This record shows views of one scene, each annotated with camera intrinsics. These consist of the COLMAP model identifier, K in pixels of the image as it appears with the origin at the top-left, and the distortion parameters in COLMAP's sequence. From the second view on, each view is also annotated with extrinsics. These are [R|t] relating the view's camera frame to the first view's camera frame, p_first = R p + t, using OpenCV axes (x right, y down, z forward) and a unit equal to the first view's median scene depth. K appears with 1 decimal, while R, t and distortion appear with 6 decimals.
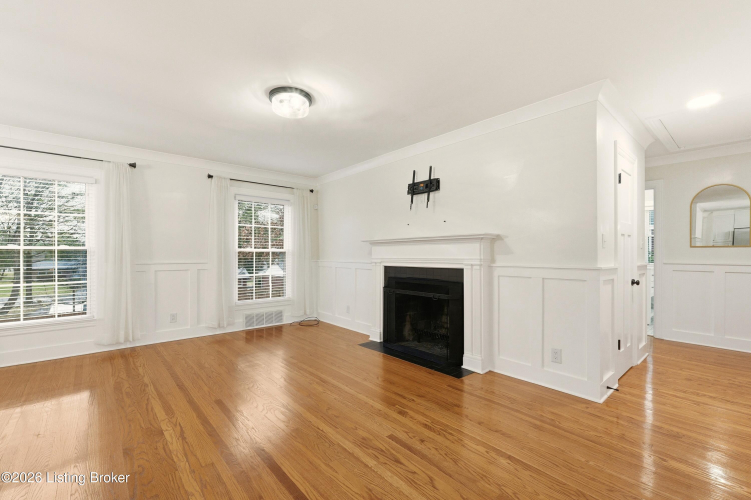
lens RADIAL K [[319.6, 0, 375.4], [0, 319.6, 254.7], [0, 0, 1]] dist [0.000897, 0.000215]
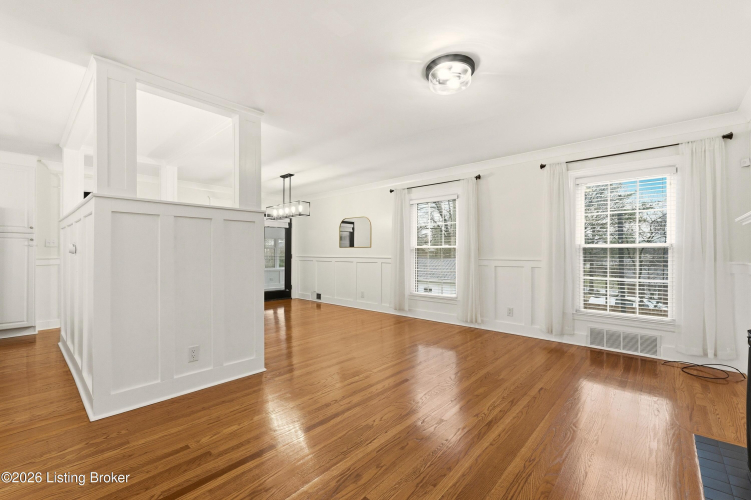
lens RADIAL K [[319.6, 0, 373.6], [0, 319.6, 252.2], [0, 0, 1]] dist [0.000897, 0.000215]
pose [[0.115037, -0.000047, -0.993361, 0.387527], [-0.001723, 0.999998, -0.000247, 0.002770], [0.993360, 0.001740, 0.115036, 0.470424]]
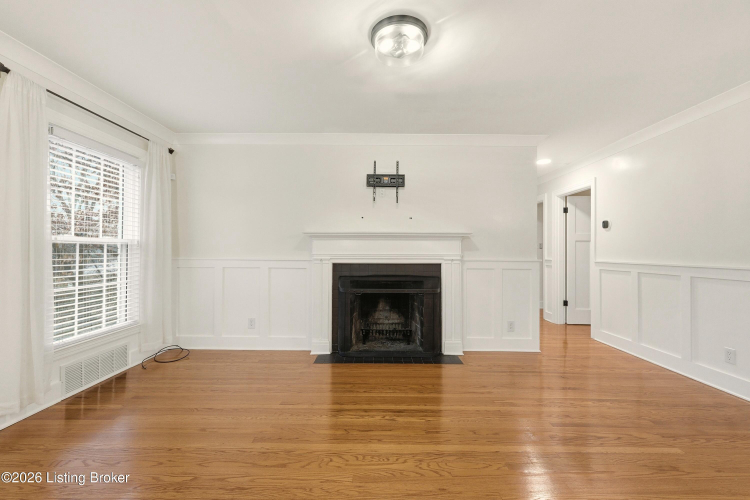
lens RADIAL K [[319.1, 0, 372.5], [0, 319.1, 247.4], [0, 0, 1]] dist [0.000897, 0.000215]
pose [[0.664503, 0.010119, 0.747217, -0.575109], [-0.005743, 0.999948, -0.008434, -0.001261], [-0.747263, 0.001313, 0.664527, 0.377440]]
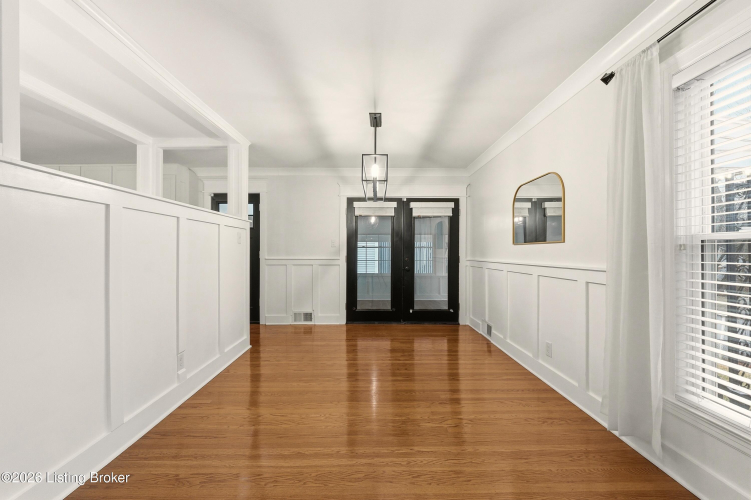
lens RADIAL K [[319.6, 0, 375.8], [0, 319.6, 250.3], [0, 0, 1]] dist [0.000897, 0.000215]
pose [[-0.649985, -0.003086, -0.759940, -0.437824], [0.000300, 0.999991, -0.004317, -0.001830], [0.759947, -0.003034, -0.649978, 0.772487]]
